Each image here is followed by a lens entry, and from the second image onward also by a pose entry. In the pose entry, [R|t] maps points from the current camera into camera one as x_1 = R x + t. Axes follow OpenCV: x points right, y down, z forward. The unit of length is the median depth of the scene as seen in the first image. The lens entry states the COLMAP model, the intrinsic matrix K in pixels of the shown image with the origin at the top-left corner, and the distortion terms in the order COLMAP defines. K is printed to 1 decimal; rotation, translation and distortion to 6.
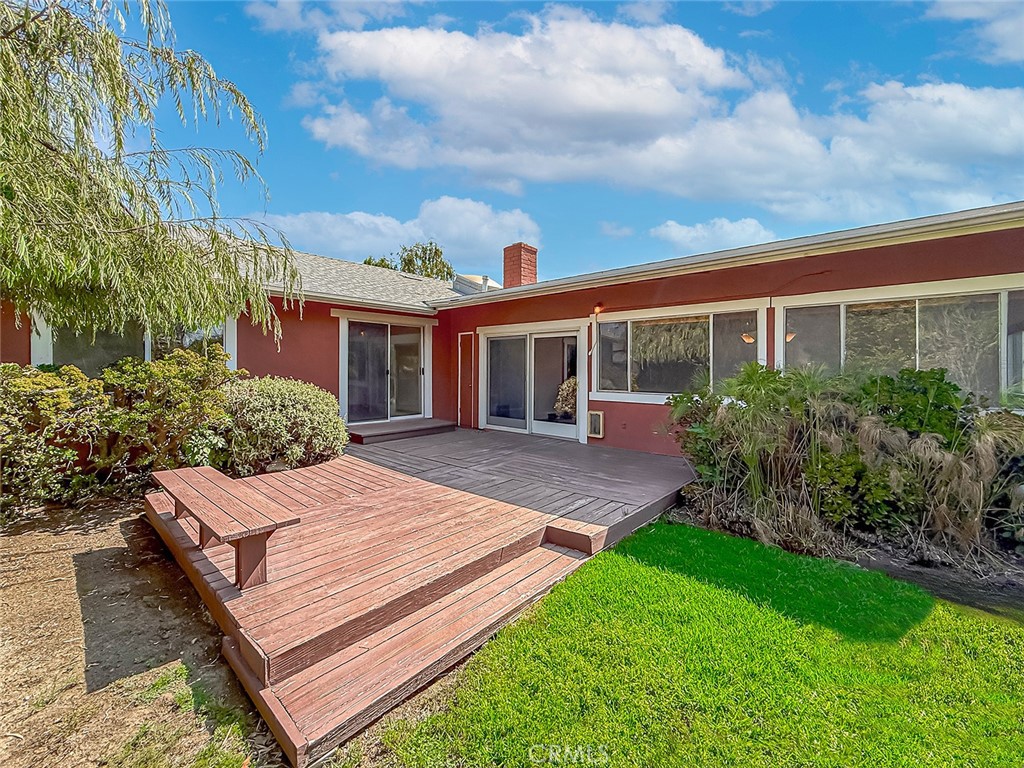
lens RADIAL K [[416.6, 0, 514.5], [0, 416.6, 374.6], [0, 0, 1]] dist [-0.002309, -0.000109]
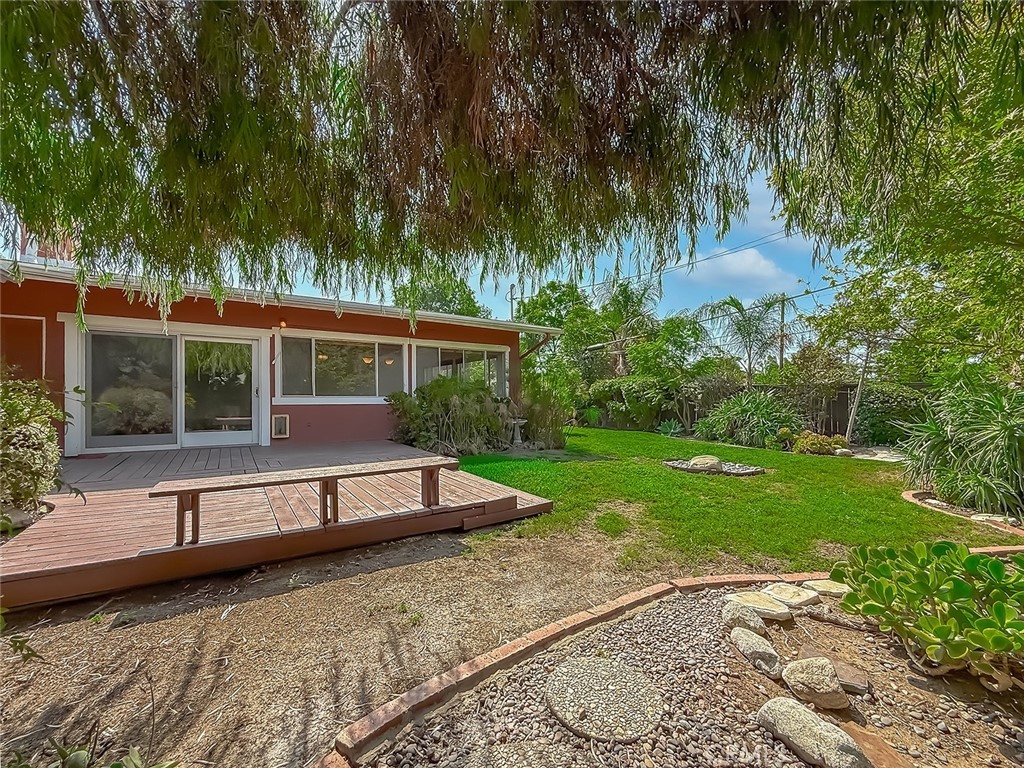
lens RADIAL K [[416.6, 0, 506.3], [0, 416.6, 387.9], [0, 0, 1]] dist [-0.002309, -0.000109]
pose [[0.262224, 0.011099, 0.964943, -0.716968], [0.011552, 0.999826, -0.014639, 0.039219], [-0.964938, 0.014986, 0.262050, 0.121710]]
